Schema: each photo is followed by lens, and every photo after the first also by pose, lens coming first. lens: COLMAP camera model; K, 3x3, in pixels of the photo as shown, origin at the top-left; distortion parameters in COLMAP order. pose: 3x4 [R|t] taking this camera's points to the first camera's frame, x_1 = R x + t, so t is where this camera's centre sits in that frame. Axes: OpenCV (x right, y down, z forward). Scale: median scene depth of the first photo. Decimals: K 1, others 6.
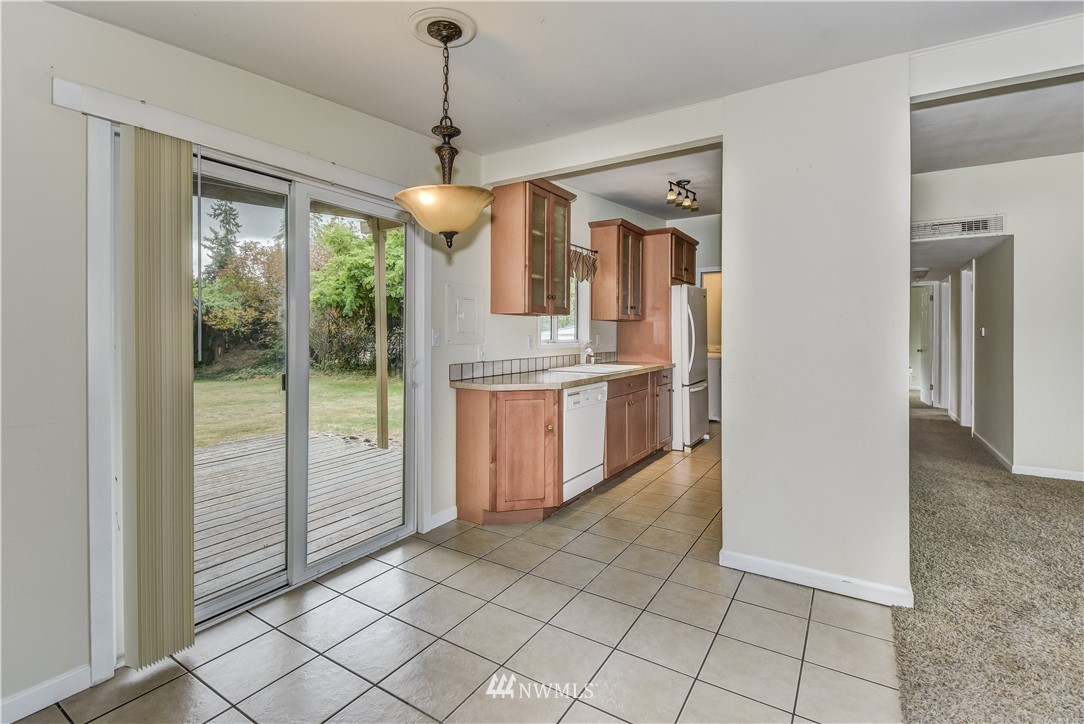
lens RADIAL K [[495.7, 0, 543.3], [0, 495.7, 338.1], [0, 0, 1]] dist [0.008930, -0.000194]
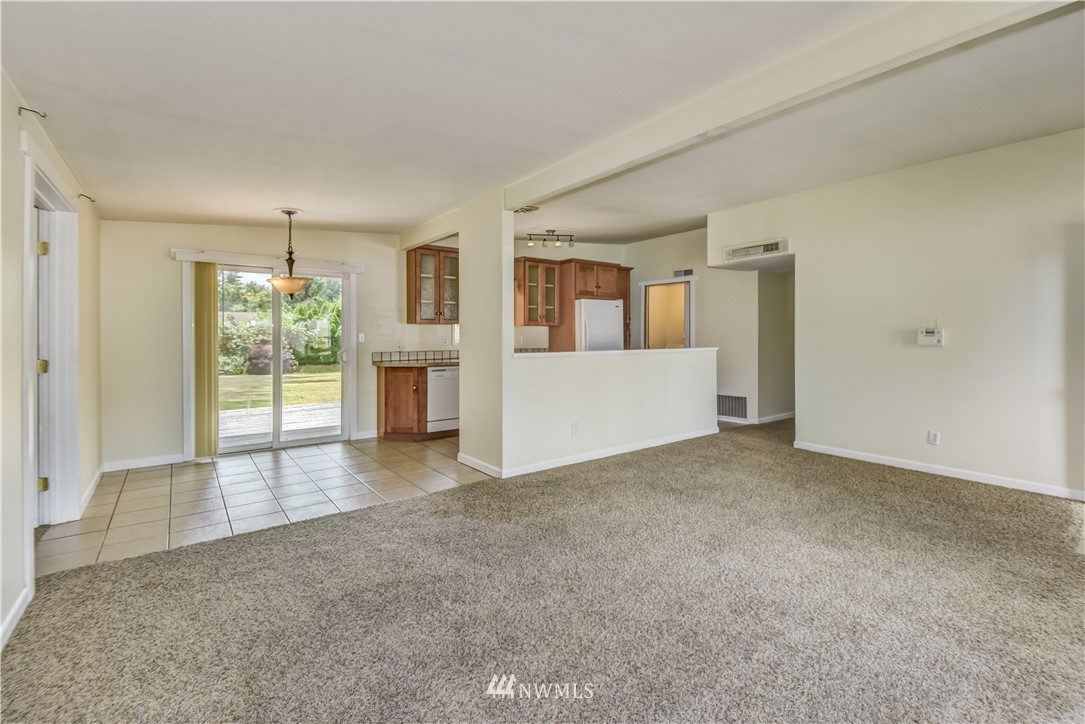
lens RADIAL K [[476.8, 0, 550.1], [0, 476.8, 336.7], [0, 0, 1]] dist [-0.002863, -0.000199]
pose [[0.937007, -0.003717, -0.349291, 0.720288], [0.001965, 0.999984, -0.005371, 0.003413], [0.349305, 0.004346, 0.936999, -0.292593]]
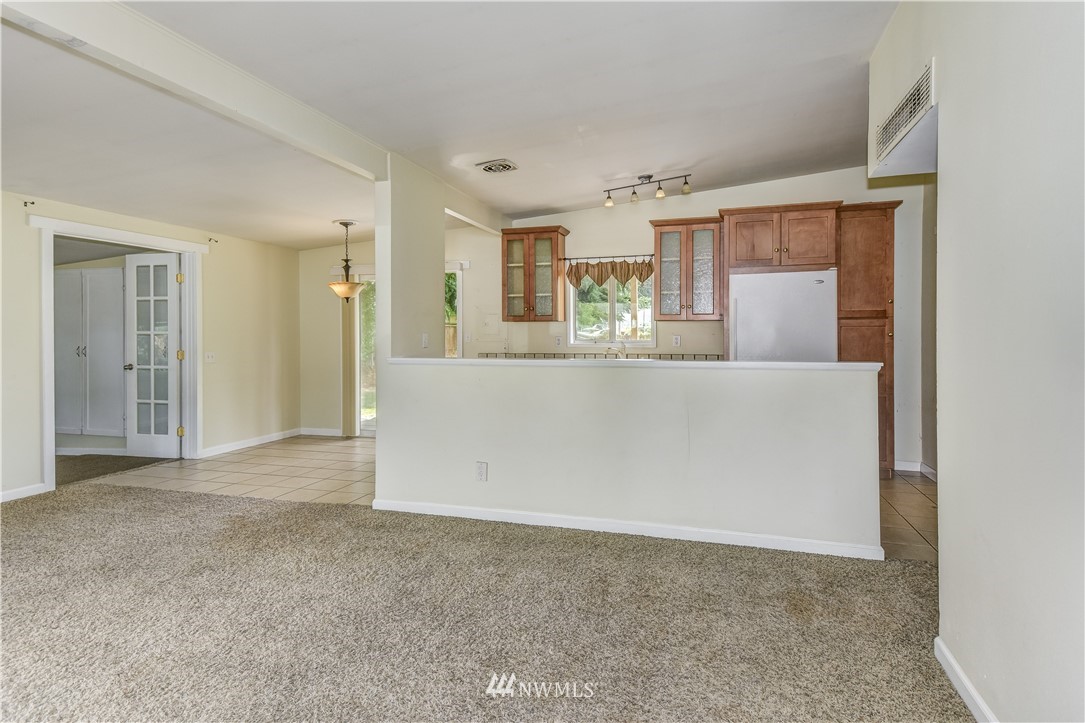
lens RADIAL K [[579.6, 0, 556.1], [0, 579.6, 336.4], [0, 0, 1]] dist [0.030542, 0.000130]
pose [[0.268058, 0.000846, -0.963402, 1.243843], [-0.002778, 0.999996, 0.000105, -0.004170], [0.963399, 0.002648, 0.268059, 0.496625]]
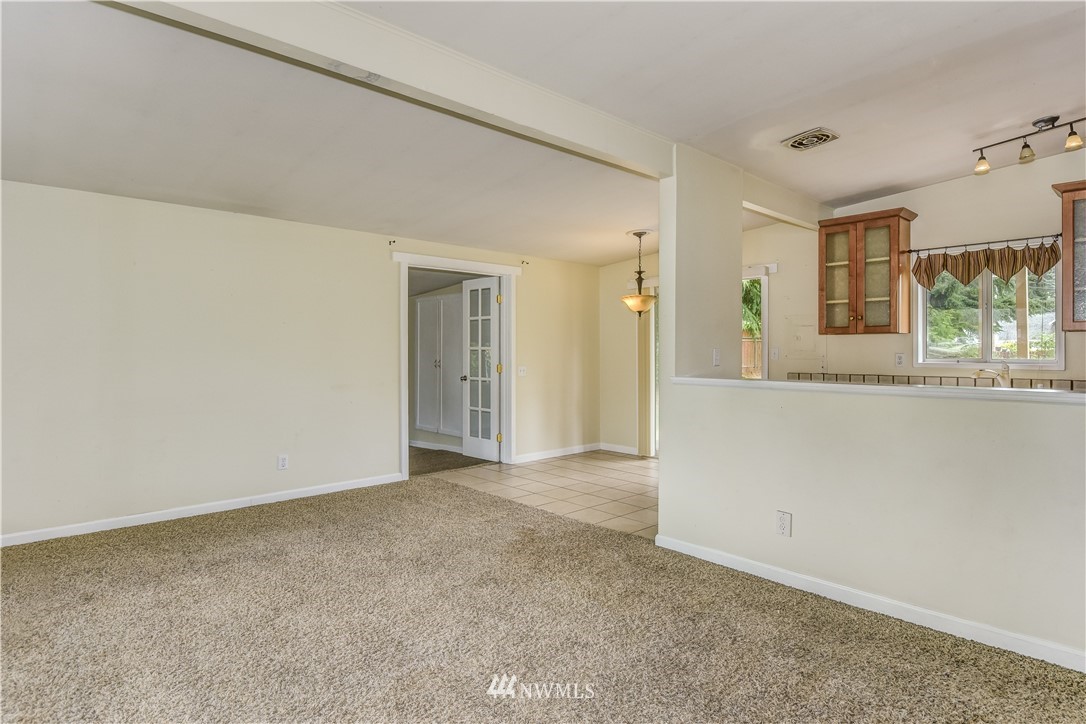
lens RADIAL K [[590.8, 0, 545.6], [0, 590.8, 352.8], [0, 0, 1]] dist [0.026961, -0.031975]
pose [[-0.261555, 0.002249, -0.965186, 1.138633], [-0.005472, 0.999978, 0.003813, -0.005025], [0.965173, 0.006279, -0.261537, 0.529807]]
